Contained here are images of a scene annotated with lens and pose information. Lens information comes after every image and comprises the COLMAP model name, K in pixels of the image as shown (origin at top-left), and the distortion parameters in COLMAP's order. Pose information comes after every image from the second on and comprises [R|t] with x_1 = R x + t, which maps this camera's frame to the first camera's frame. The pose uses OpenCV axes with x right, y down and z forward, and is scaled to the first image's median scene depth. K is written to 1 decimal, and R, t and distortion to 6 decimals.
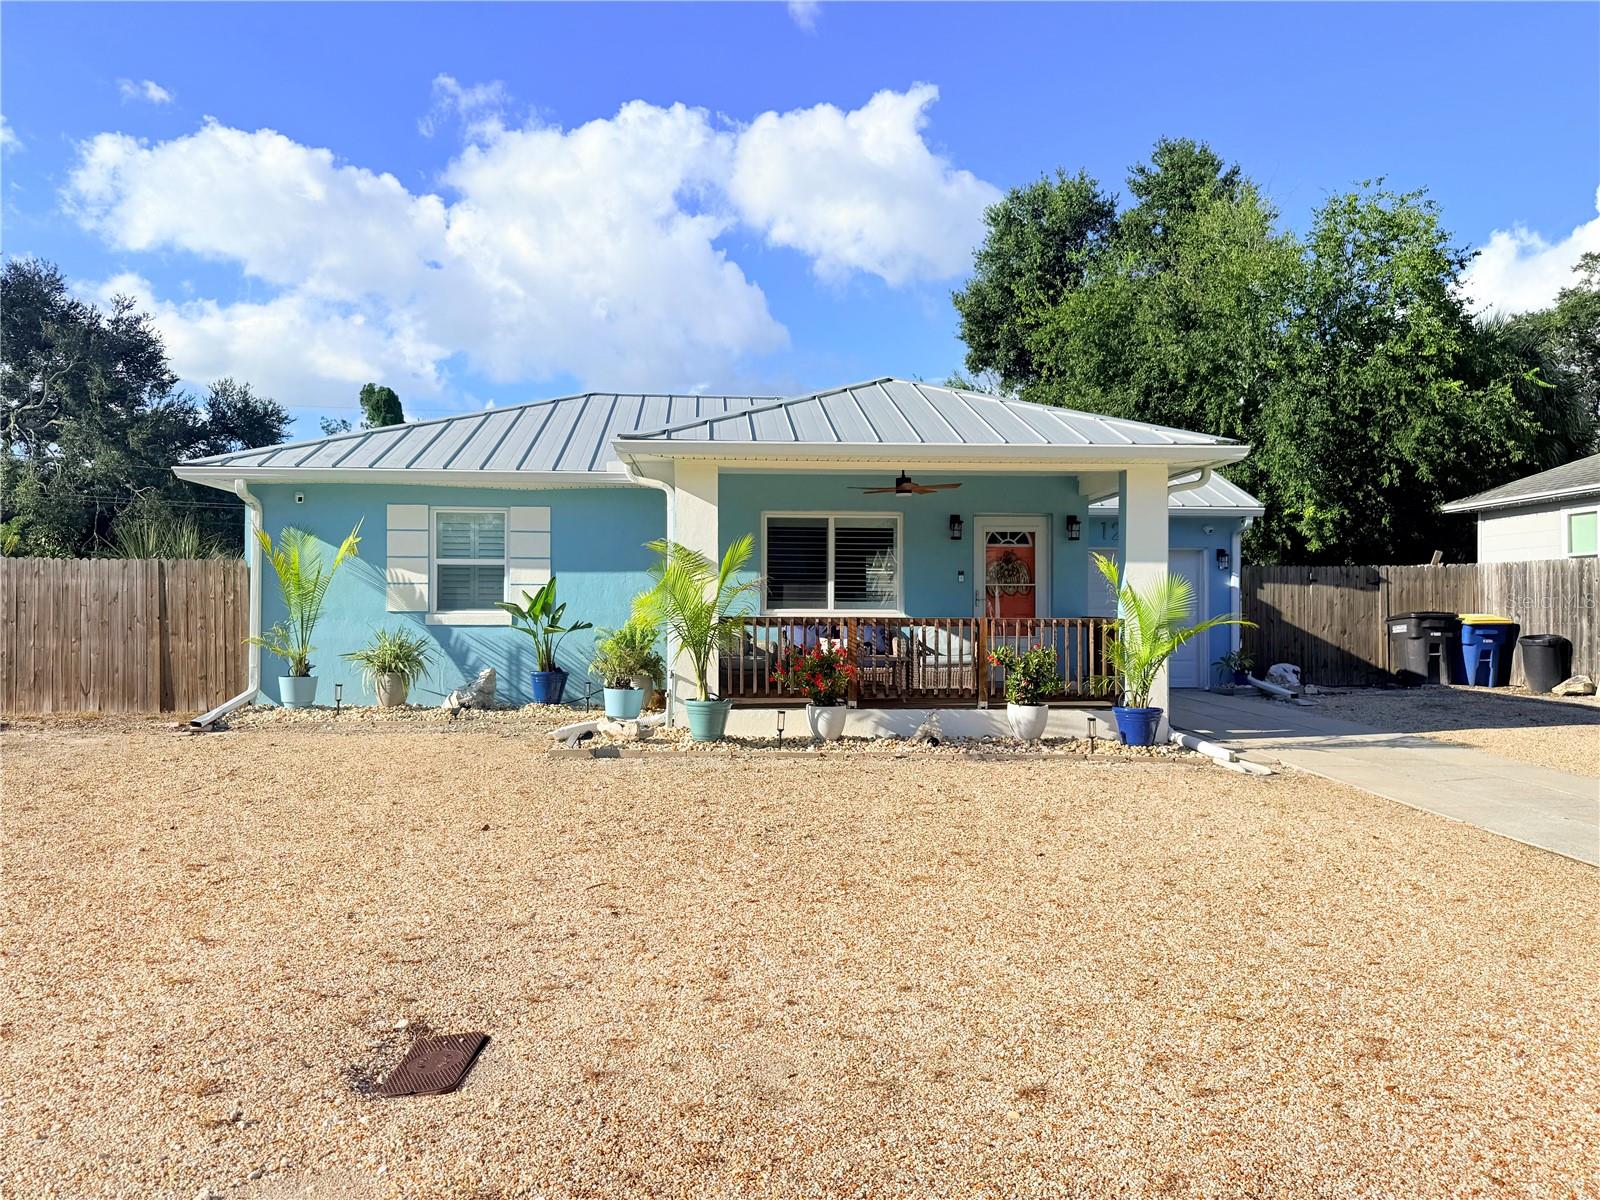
lens RADIAL K [[1114.7, 0, 796.3], [0, 1114.7, 603.7], [0, 0, 1]] dist [0.044476, -0.058219]
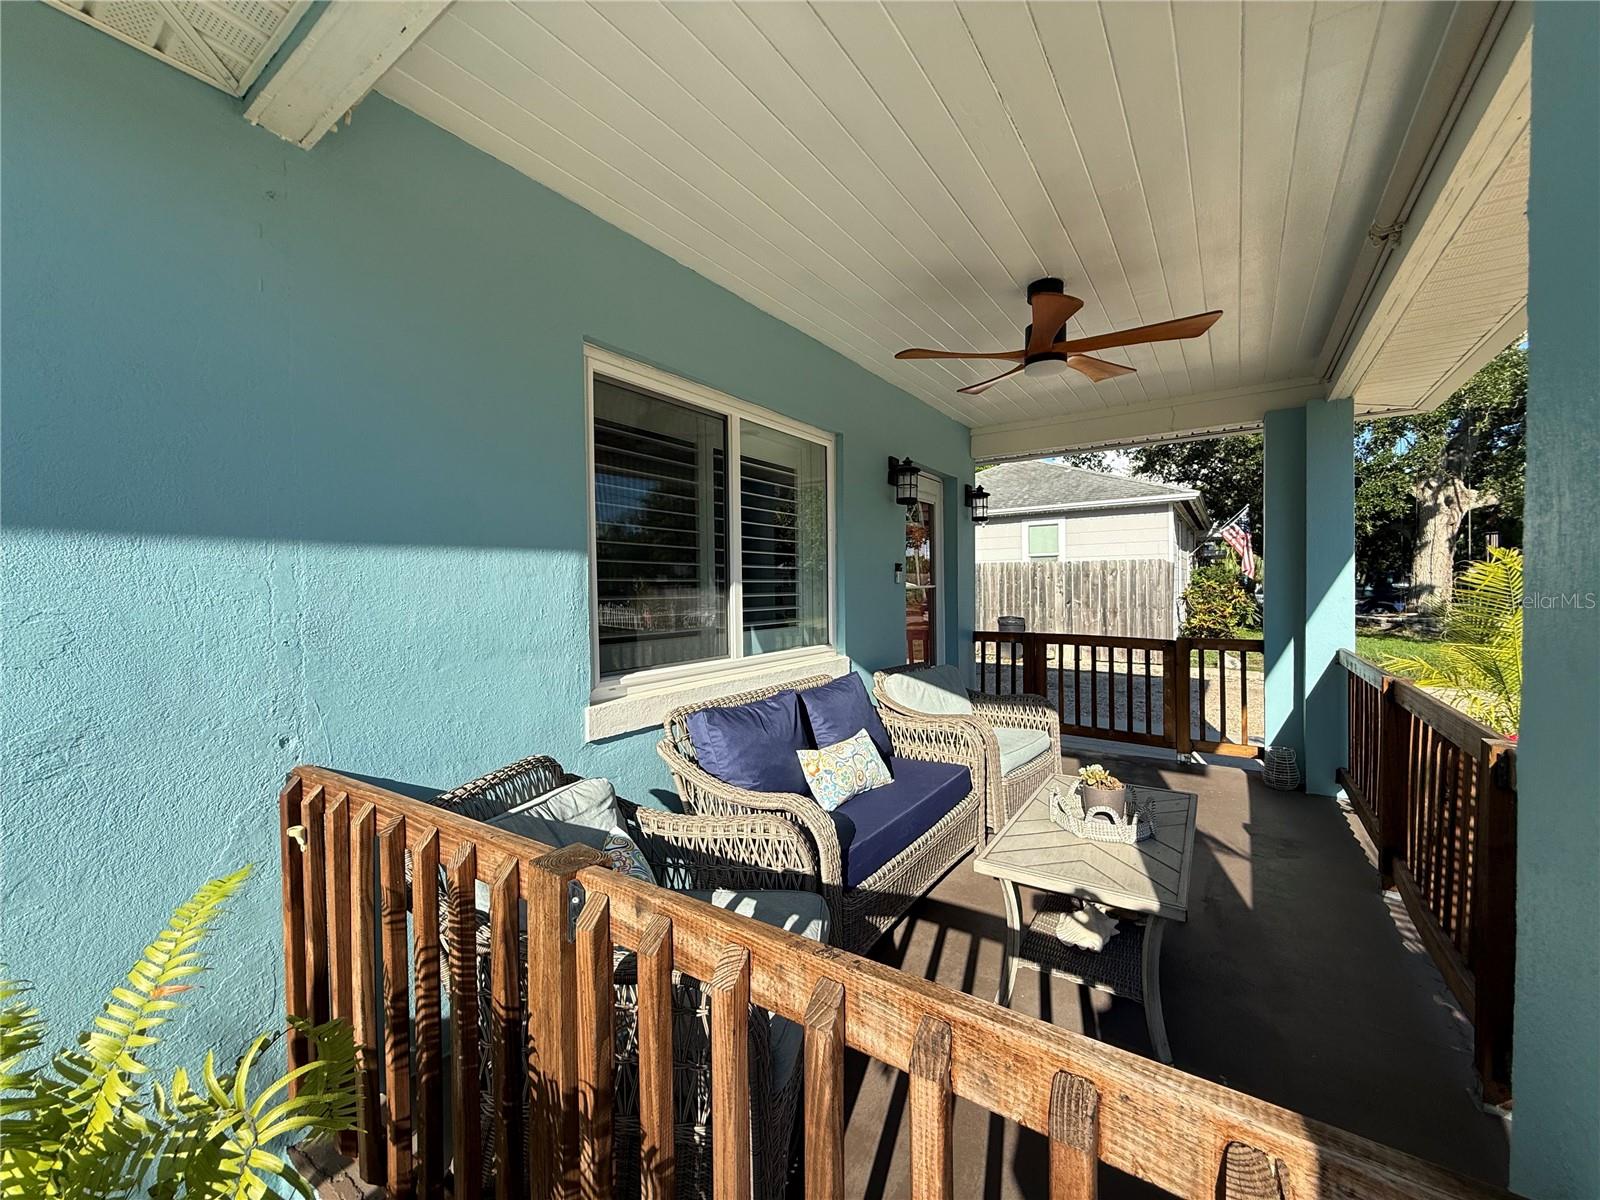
lens RADIAL K [[640.3, 0, 804.2], [0, 640.3, 600.8], [0, 0, 1]] dist [-0.000192, 0.000512]
pose [[0.599123, -0.029481, 0.800114, -0.132687], [0.009130, 0.999508, 0.029991, -0.020640], [-0.800605, -0.010663, 0.599098, 0.838913]]
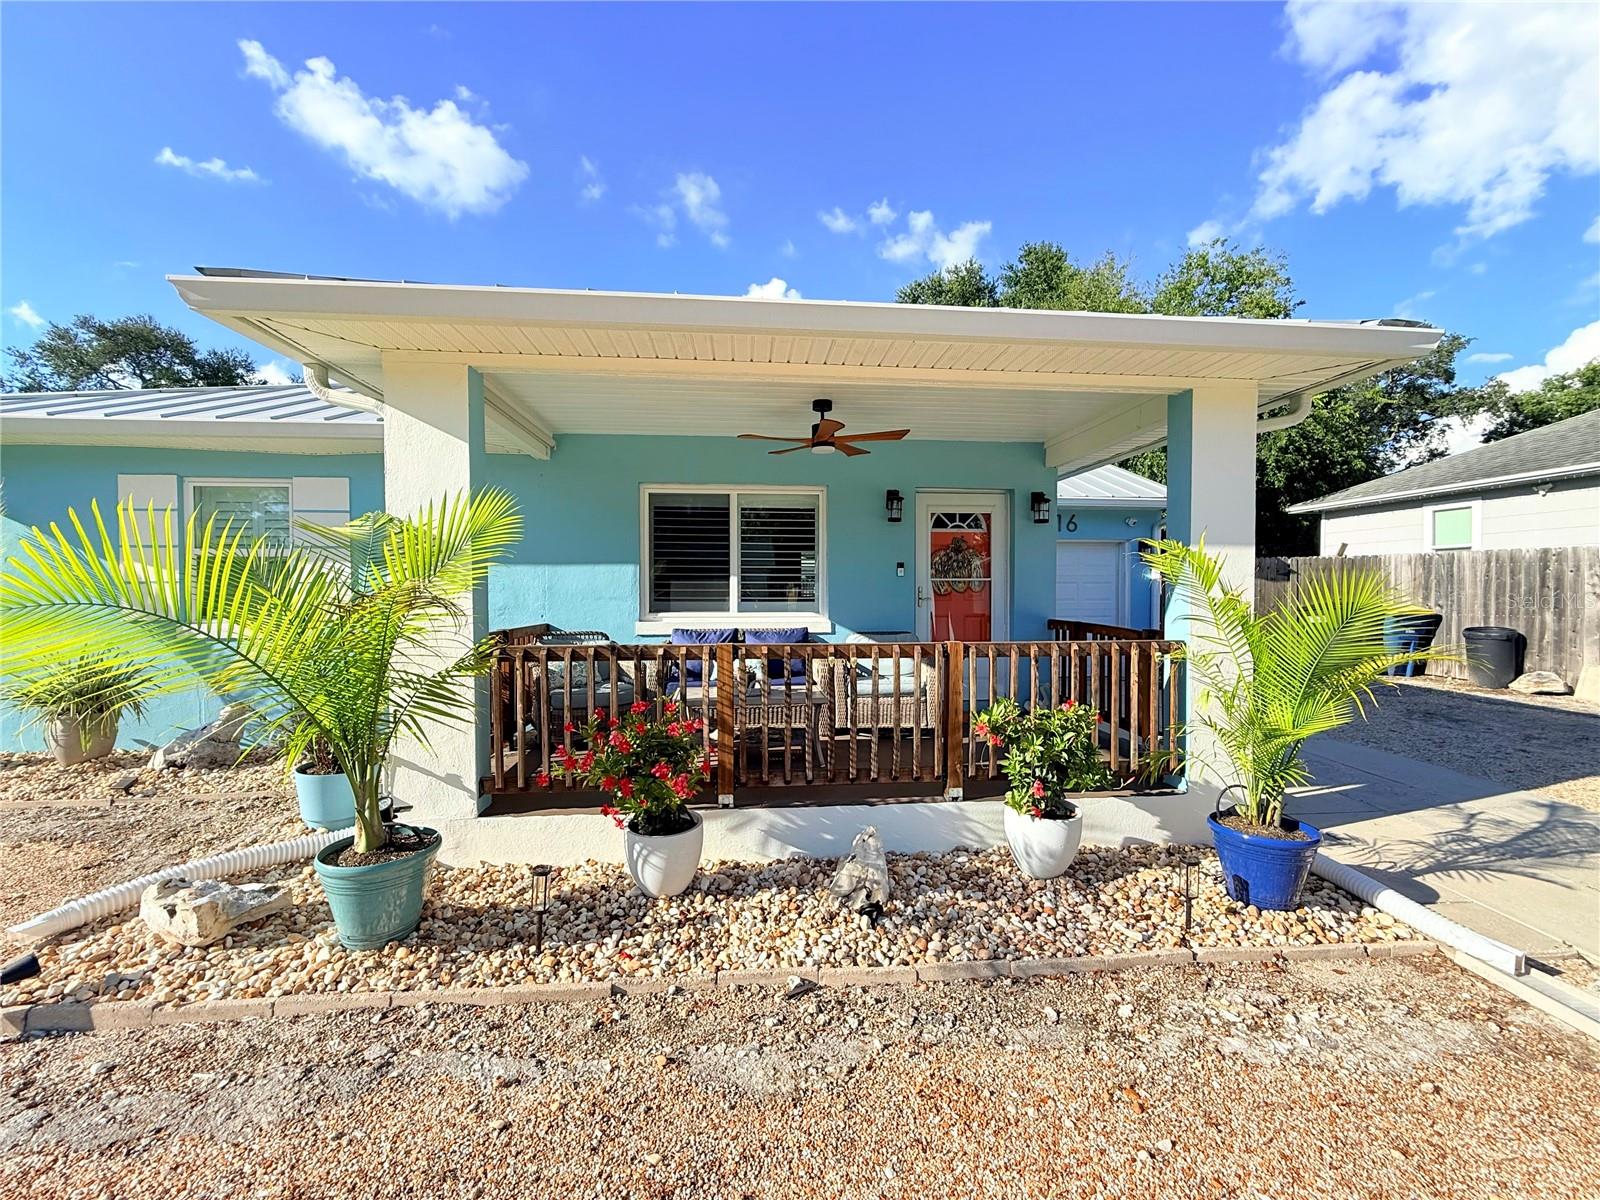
lens RADIAL K [[640.3, 0, 804.2], [0, 640.3, 600.8], [0, 0, 1]] dist [-0.000192, 0.000512]
pose [[0.999281, -0.005549, 0.037513, 0.062375], [0.004572, 0.999649, 0.026081, -0.014184], [-0.037645, -0.025890, 0.998956, 0.541712]]
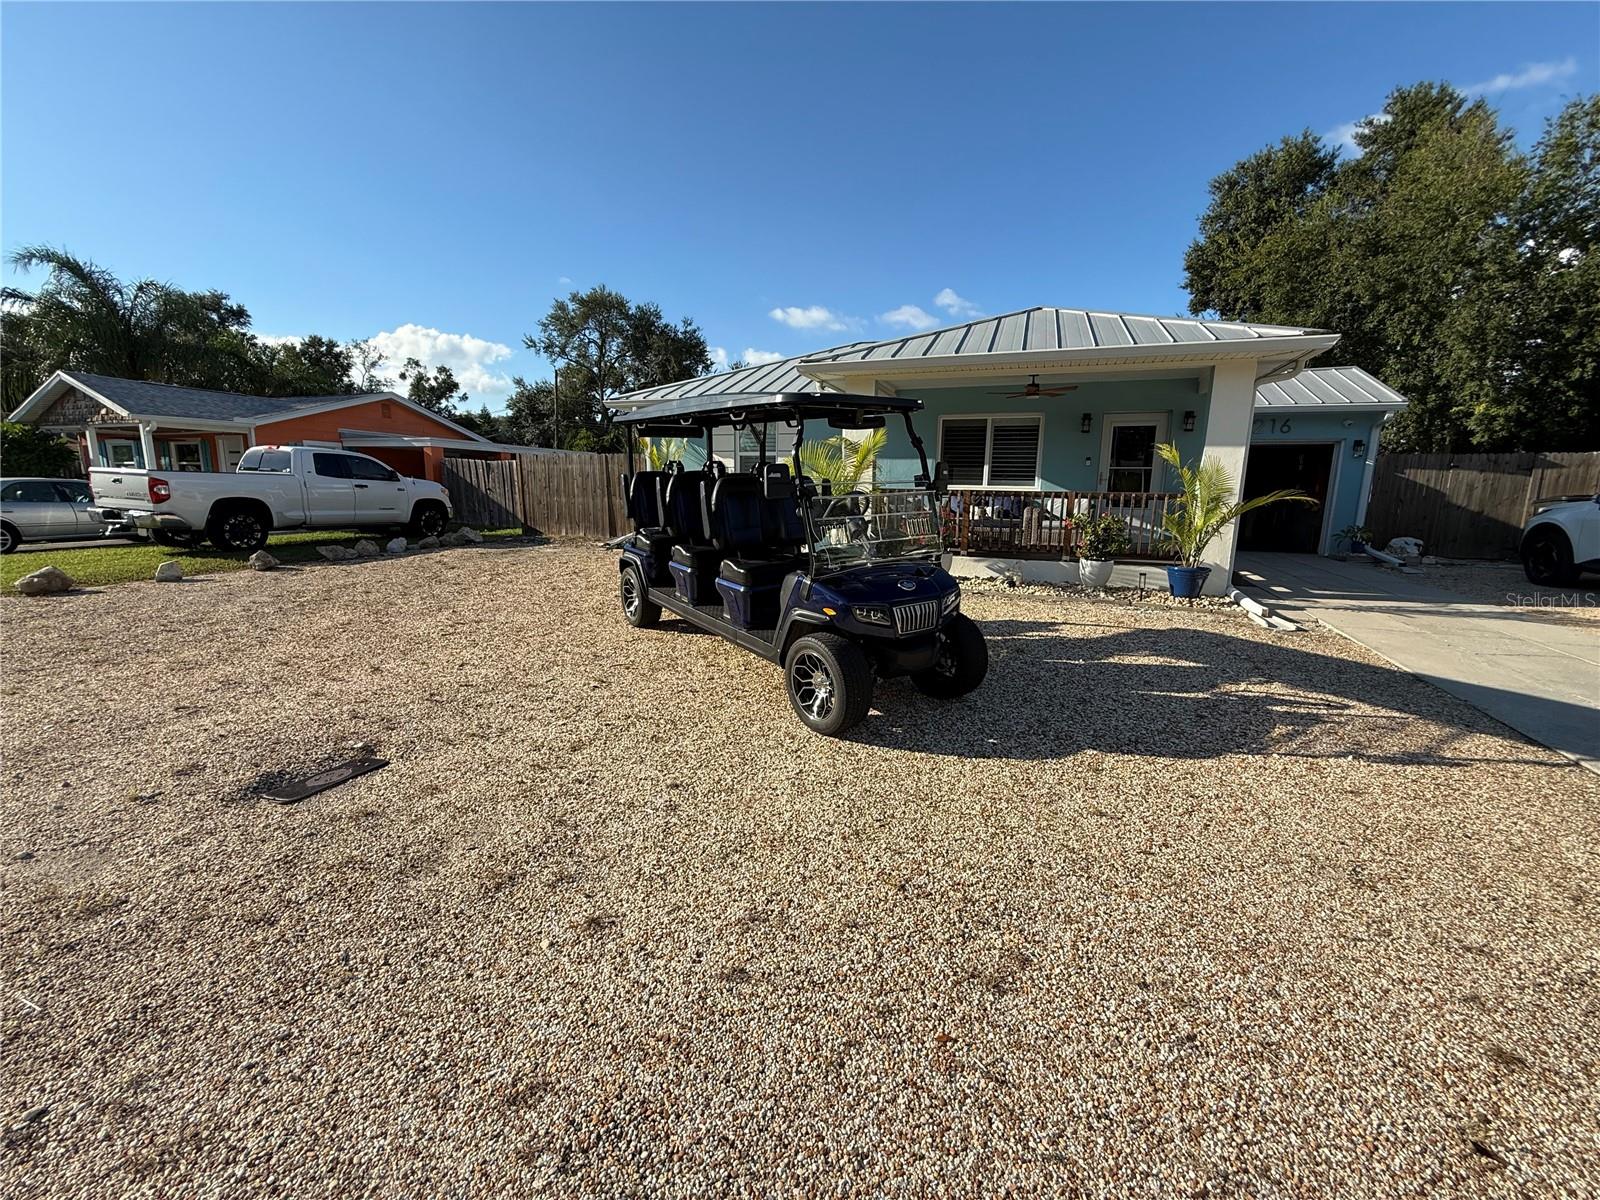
lens RADIAL K [[635.7, 0, 803.4], [0, 635.7, 602.0], [0, 0, 1]] dist [-0.002619, 0.001232]
pose [[0.914485, 0.082020, -0.396219, 0.150202], [-0.010678, 0.983790, 0.179006, 0.008520], [0.404479, -0.159468, 0.900537, 0.149728]]
